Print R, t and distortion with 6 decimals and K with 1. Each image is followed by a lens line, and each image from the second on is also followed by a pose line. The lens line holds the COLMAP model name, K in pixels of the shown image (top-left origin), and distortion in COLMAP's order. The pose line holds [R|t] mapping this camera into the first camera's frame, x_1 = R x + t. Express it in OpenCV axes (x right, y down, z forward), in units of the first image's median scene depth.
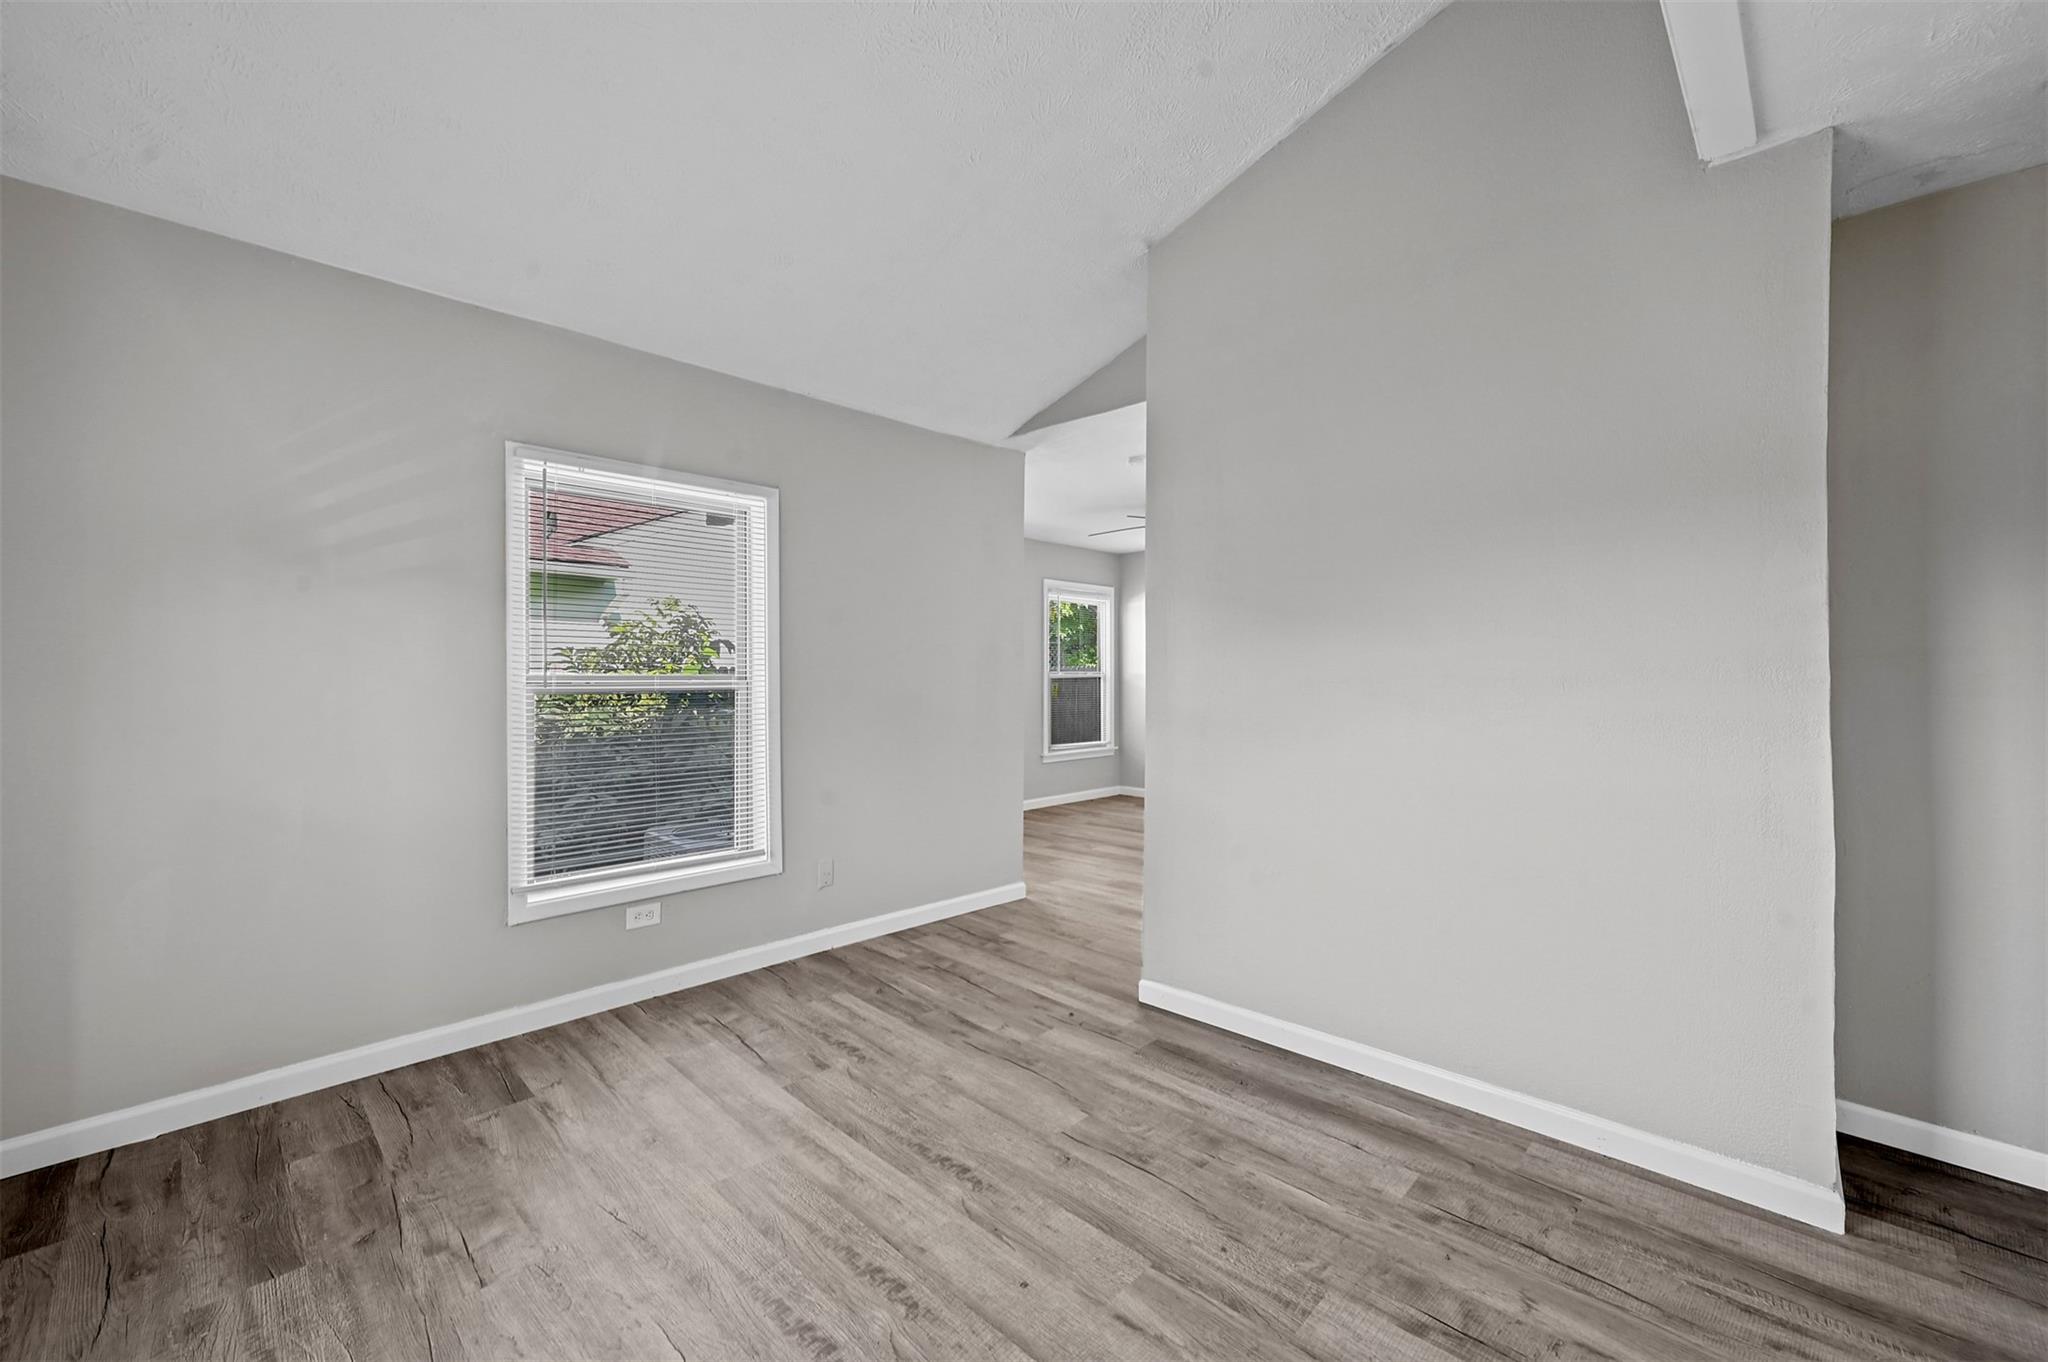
lens RADIAL K [[821.4, 0, 1011.4], [0, 821.4, 678.2], [0, 0, 1]] dist [0.007077, -0.000124]
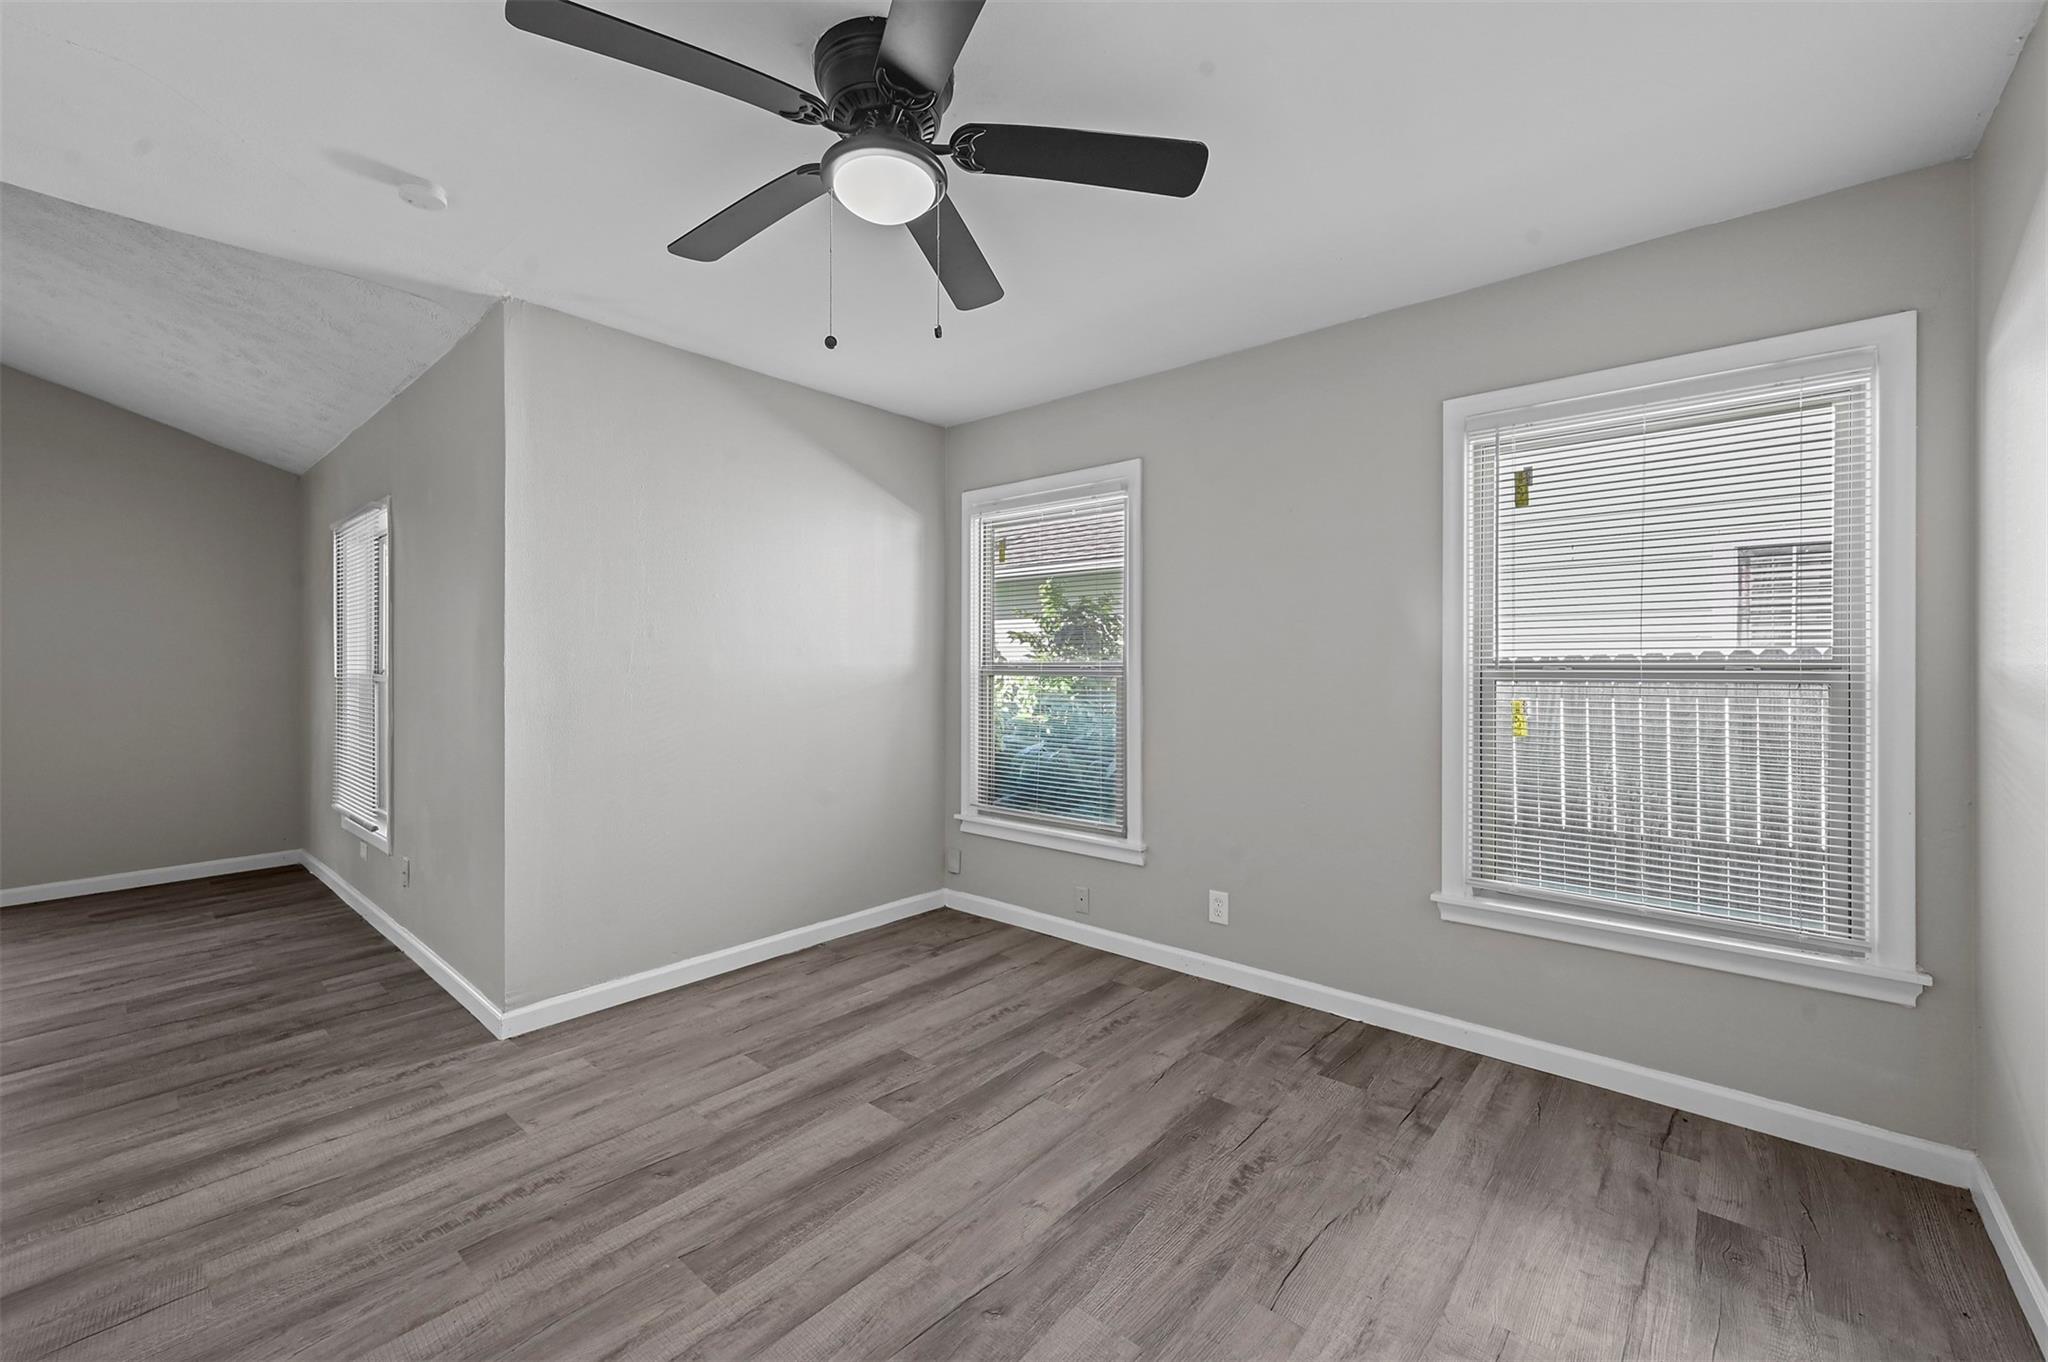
lens RADIAL K [[821.4, 0, 1023.4], [0, 821.4, 670.3], [0, 0, 1]] dist [0.007077, -0.000124]
pose [[0.066688, -0.004497, -0.997764, 0.812475], [-0.007682, 0.999958, -0.005021, -0.003411], [0.997744, 0.008000, 0.066651, 1.688729]]
